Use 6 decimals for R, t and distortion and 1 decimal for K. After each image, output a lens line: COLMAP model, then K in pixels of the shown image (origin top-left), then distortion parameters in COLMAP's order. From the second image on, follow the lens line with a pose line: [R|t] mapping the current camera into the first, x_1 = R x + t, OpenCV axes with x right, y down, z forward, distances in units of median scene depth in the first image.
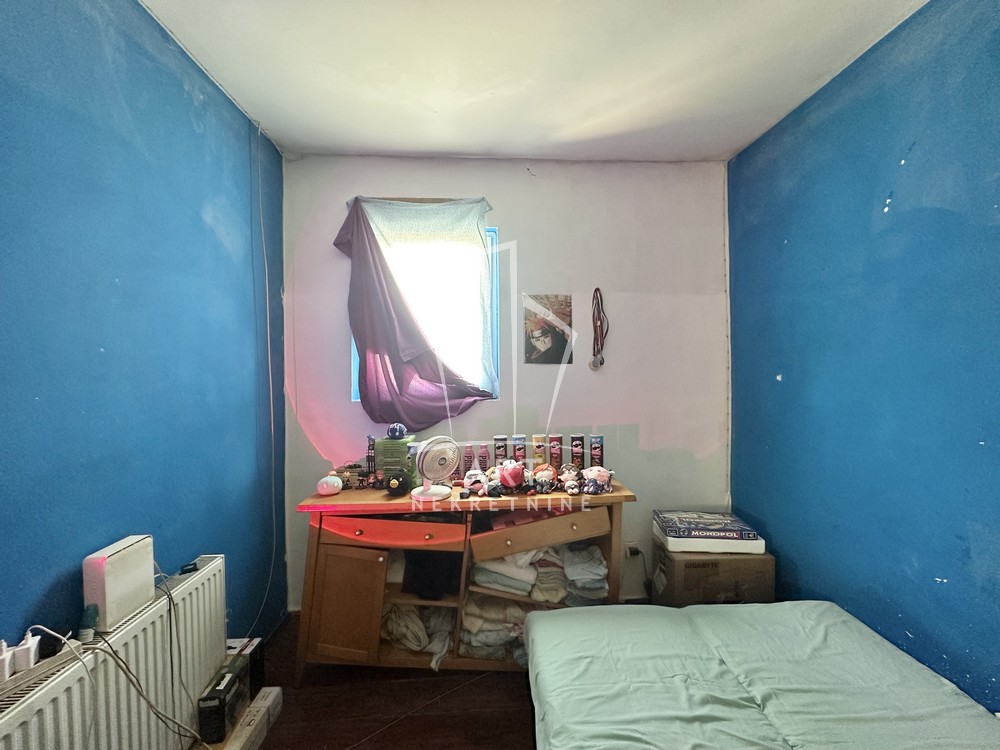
lens RADIAL K [[400.1, 0, 497.9], [0, 400.1, 376.0], [0, 0, 1]] dist [-0.002151, 0.000355]
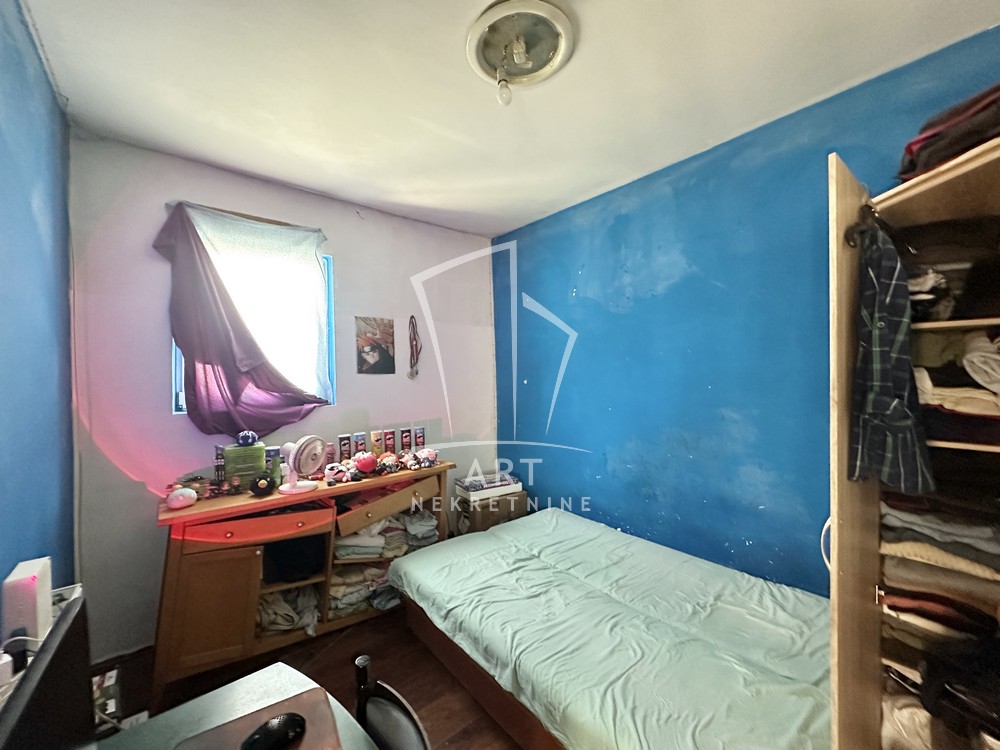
lens RADIAL K [[400.1, 0, 503.4], [0, 400.1, 376.7], [0, 0, 1]] dist [-0.002151, 0.000355]
pose [[0.796016, -0.006160, 0.605244, -0.366467], [0.021105, 0.999623, -0.017584, 0.009252], [-0.604907, 0.026770, 0.795846, -0.253045]]
